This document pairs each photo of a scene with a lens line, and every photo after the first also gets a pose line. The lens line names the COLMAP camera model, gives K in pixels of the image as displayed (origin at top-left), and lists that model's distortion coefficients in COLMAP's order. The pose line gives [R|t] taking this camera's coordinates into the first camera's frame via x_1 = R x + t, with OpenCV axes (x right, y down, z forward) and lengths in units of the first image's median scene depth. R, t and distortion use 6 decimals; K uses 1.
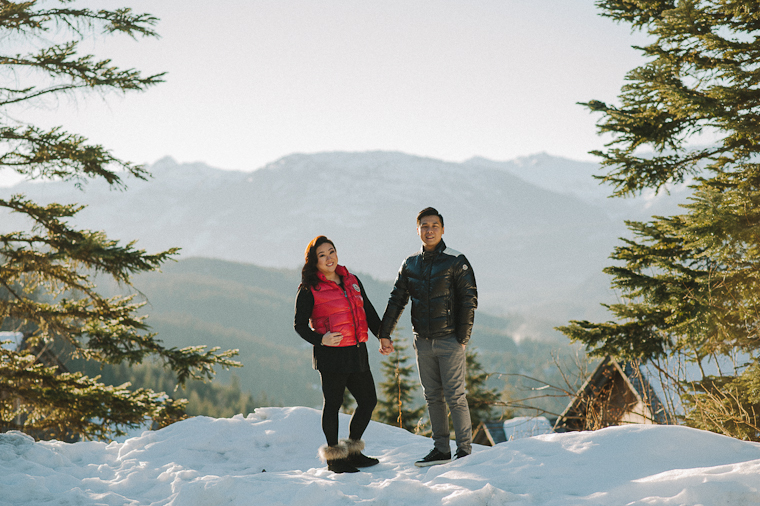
lens RADIAL K [[1791.7, 0, 378.6], [0, 1791.7, 305.7], [0, 0, 1]] dist [0.000725, 0.176415]
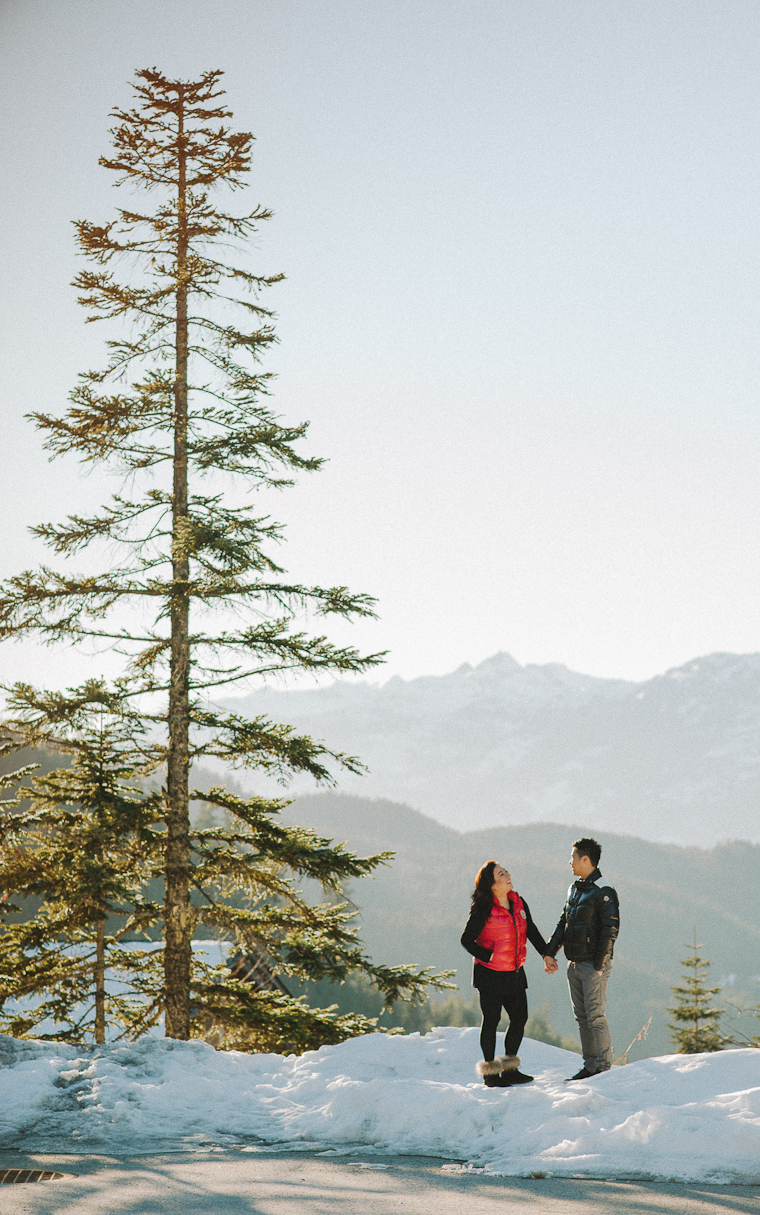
lens RADIAL K [[2991.7, 0, 380.0], [0, 2991.7, 607.5], [0, 0, 1]] dist [-0.003326, 0.149835]
pose [[0.987639, 0.017575, -0.155756, 0.111921], [-0.033037, 0.994712, -0.097244, -0.008731], [0.153224, 0.101188, 0.982997, -0.474048]]
